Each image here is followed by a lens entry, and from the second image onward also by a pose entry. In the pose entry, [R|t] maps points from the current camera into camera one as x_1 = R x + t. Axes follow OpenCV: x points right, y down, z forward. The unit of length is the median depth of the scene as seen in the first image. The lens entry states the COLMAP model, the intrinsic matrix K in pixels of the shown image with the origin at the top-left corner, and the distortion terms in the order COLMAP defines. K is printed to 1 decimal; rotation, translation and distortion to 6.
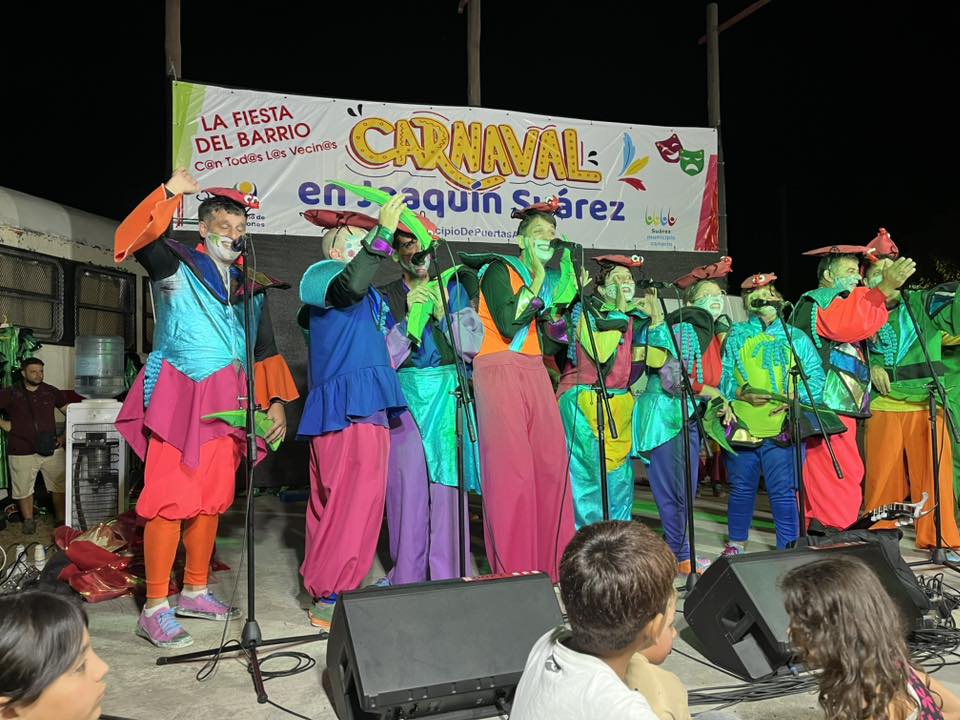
lens RADIAL K [[726.1, 0, 474.5], [0, 726.1, 354.1], [0, 0, 1]] dist [0.080143, -0.108457]
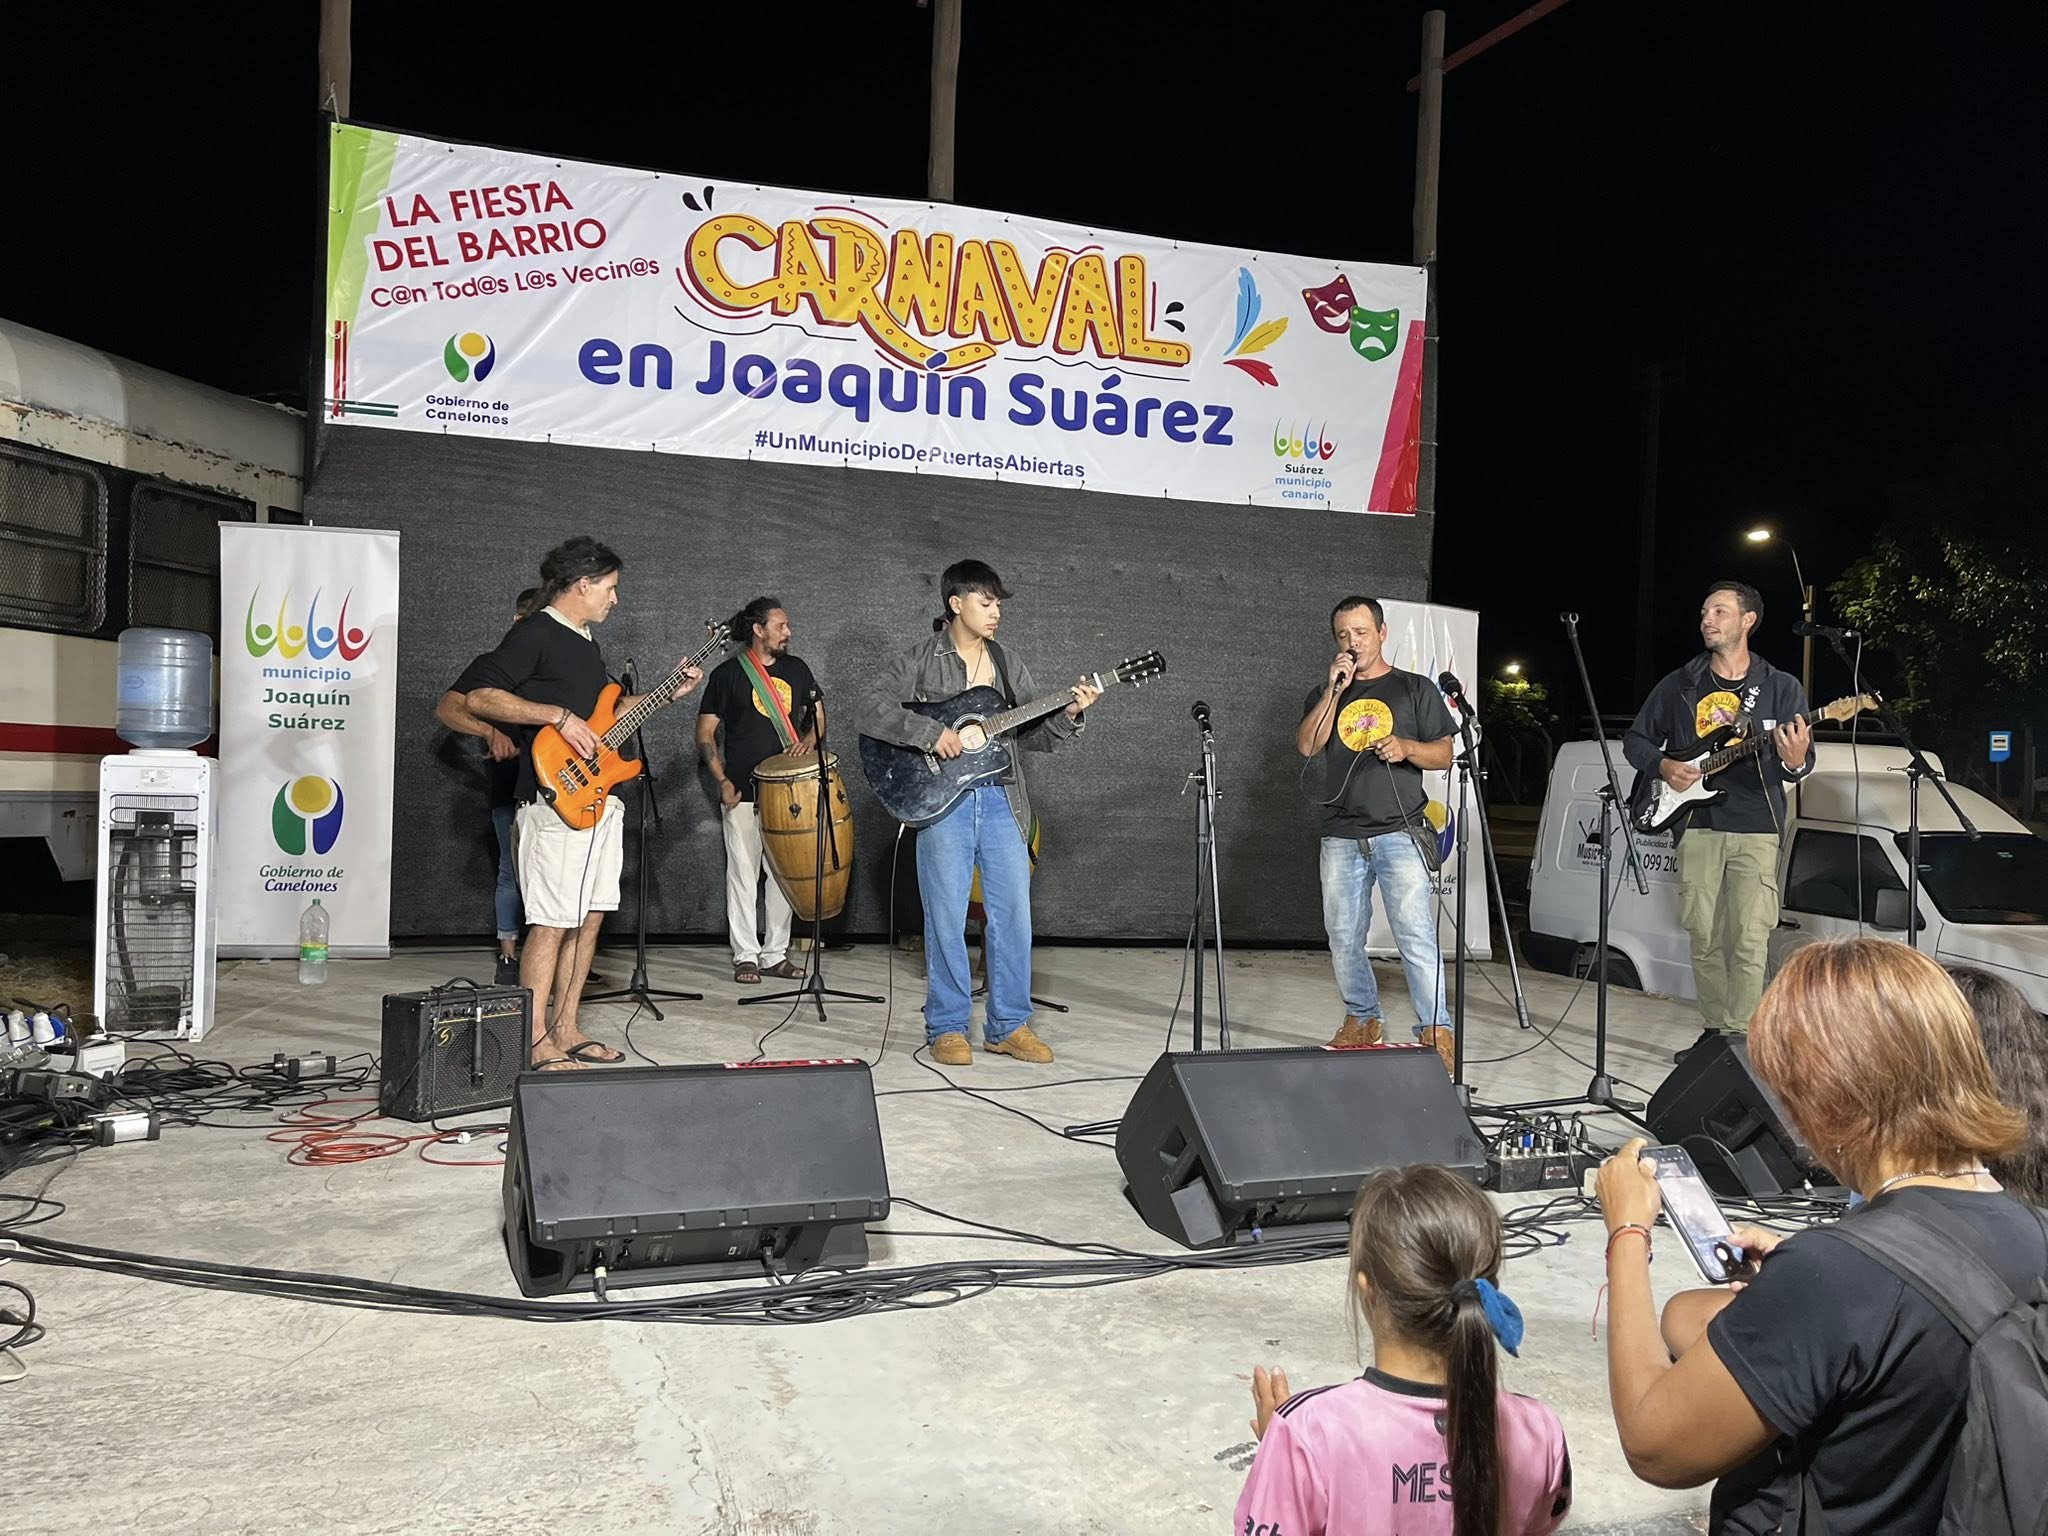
lens RADIAL K [[1557.5, 0, 1027.2], [0, 1557.5, 774.3], [0, 0, 1]] dist [0.059501, -0.058071]
pose [[0.998809, 0.046000, 0.016246, 0.061362], [-0.046805, 0.997485, 0.053220, -0.007201], [-0.013757, -0.053917, 0.998451, -0.095483]]
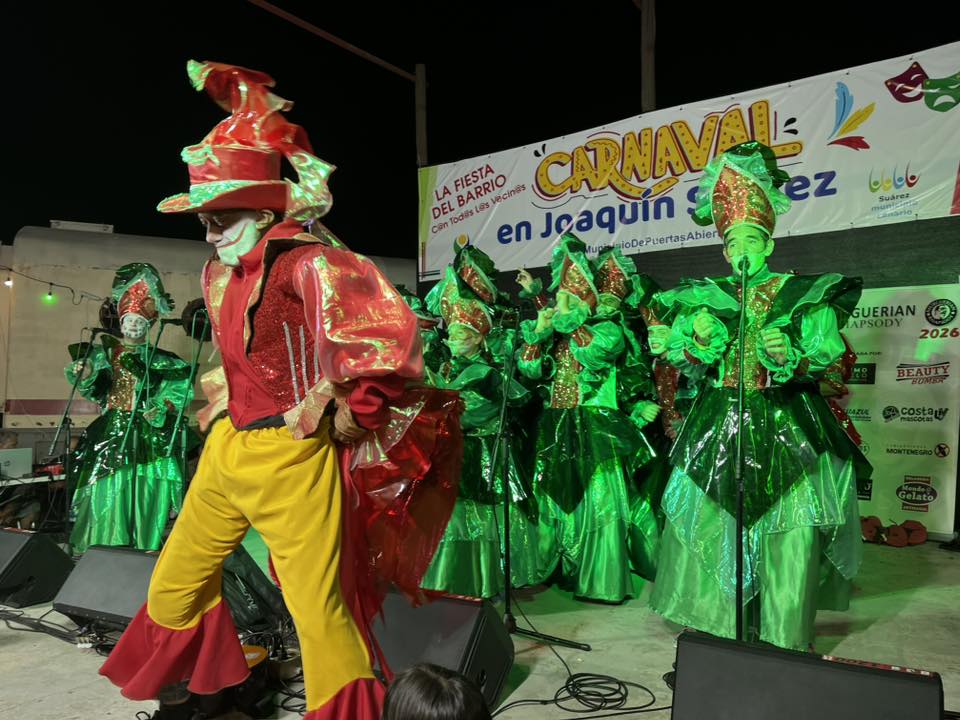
lens RADIAL K [[726.1, 0, 474.5], [0, 726.1, 354.1], [0, 0, 1]] dist [0.080143, -0.108457]
pose [[0.658242, -0.037959, -0.751849, 0.579330], [0.035559, 0.999181, -0.019315, -0.008916], [0.751966, -0.014021, 0.659053, 0.192516]]
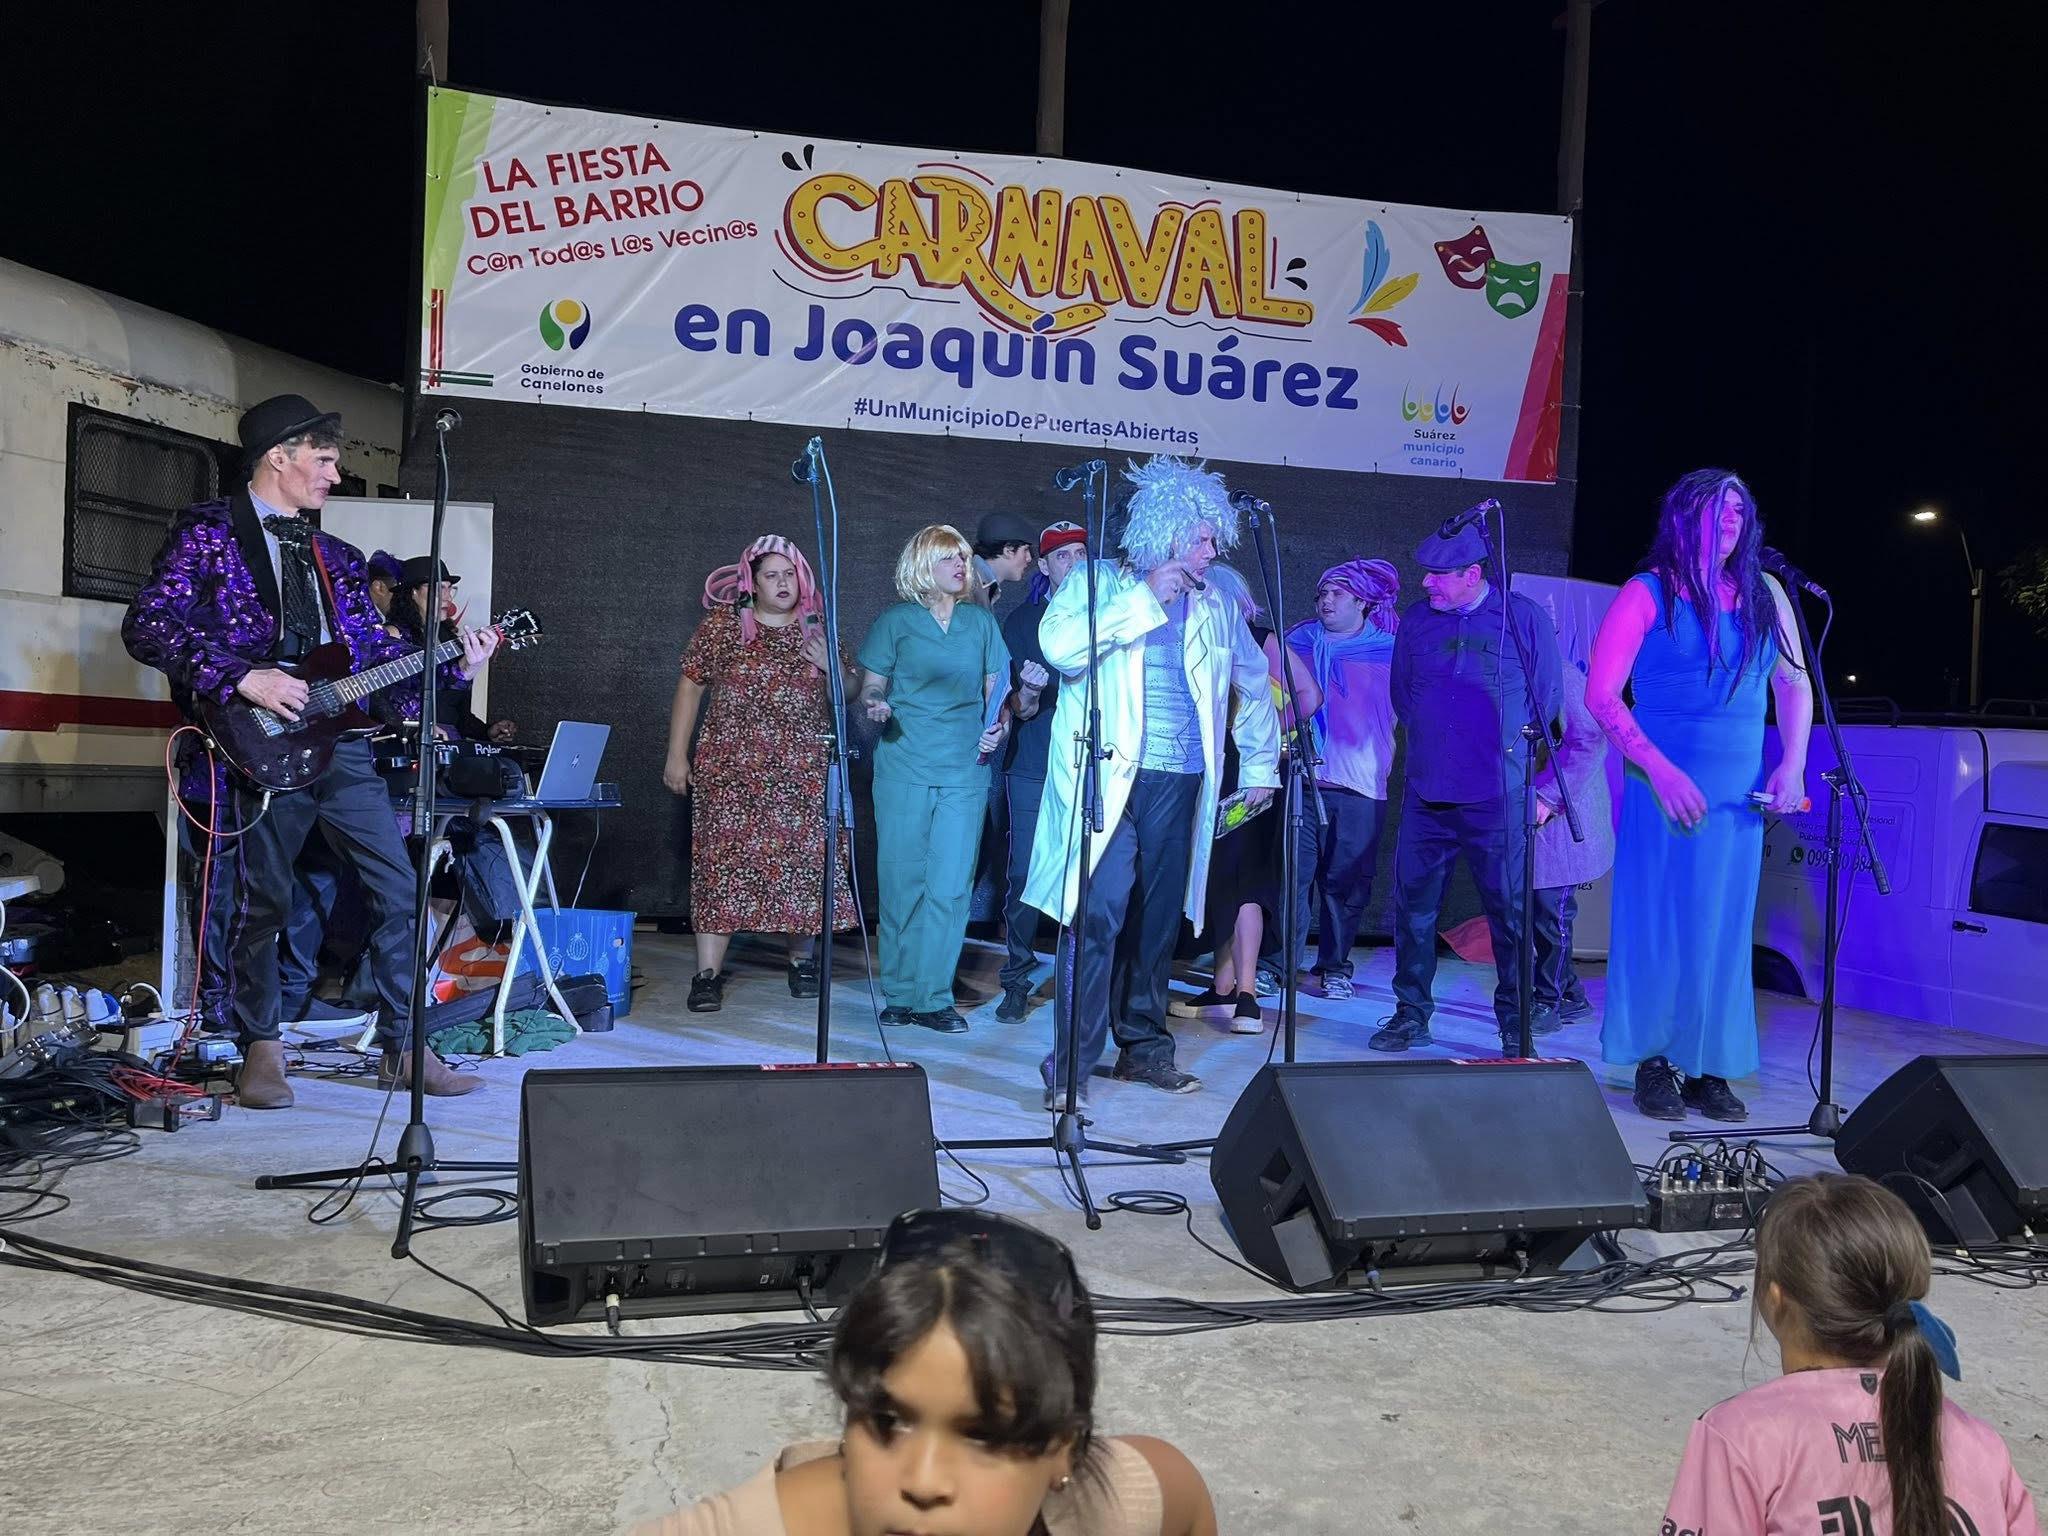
lens RADIAL K [[1556.0, 0, 1024.0], [0, 1556.0, 768.0], [0, 0, 1]] dist [0.058120, -0.068875]
pose [[0.996556, 0.053933, -0.062989, 0.071459], [-0.050234, 0.996999, 0.058903, 0.000845], [0.065977, -0.055535, 0.996274, -0.043329]]
